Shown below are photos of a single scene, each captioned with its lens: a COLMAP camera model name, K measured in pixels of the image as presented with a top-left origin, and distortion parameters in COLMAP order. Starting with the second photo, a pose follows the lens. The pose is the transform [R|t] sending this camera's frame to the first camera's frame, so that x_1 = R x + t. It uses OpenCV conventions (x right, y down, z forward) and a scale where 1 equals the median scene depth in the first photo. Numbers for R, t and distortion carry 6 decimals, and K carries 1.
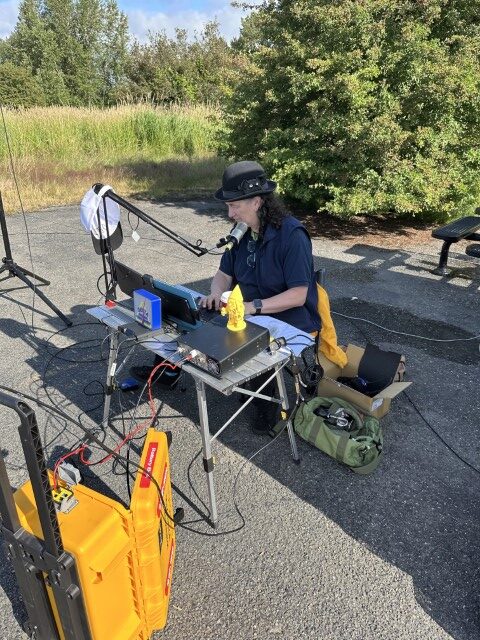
lens RADIAL K [[449.9, 0, 238.1], [0, 449.9, 318.4], [0, 0, 1]] dist [0.003905, -0.012363]
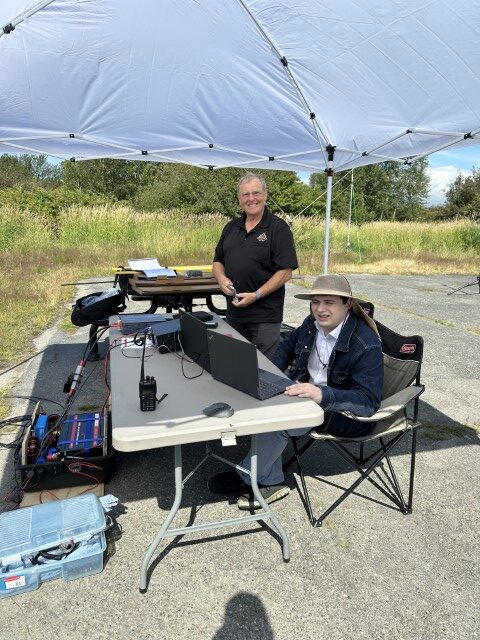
lens RADIAL K [[449.9, 0, 239.1], [0, 449.9, 322.2], [0, 0, 1]] dist [0.003905, -0.012363]
pose [[0.850541, 0.118917, -0.512288, -0.086188], [-0.225384, 0.962534, -0.150768, 0.205108], [0.475165, 0.243696, 0.845476, -0.456128]]
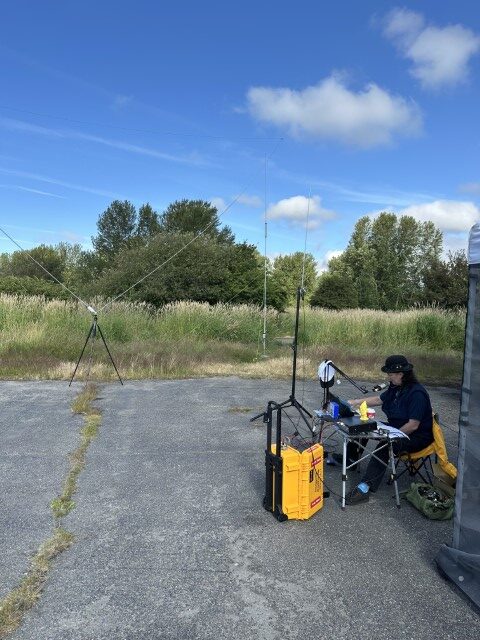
lens RADIAL K [[449.9, 0, 237.9], [0, 449.9, 320.6], [0, 0, 1]] dist [0.003905, -0.012363]
pose [[0.803254, 0.023652, -0.595167, 0.091676], [-0.255120, 0.916578, -0.307893, 0.047066], [0.538235, 0.399155, 0.742279, -0.142253]]
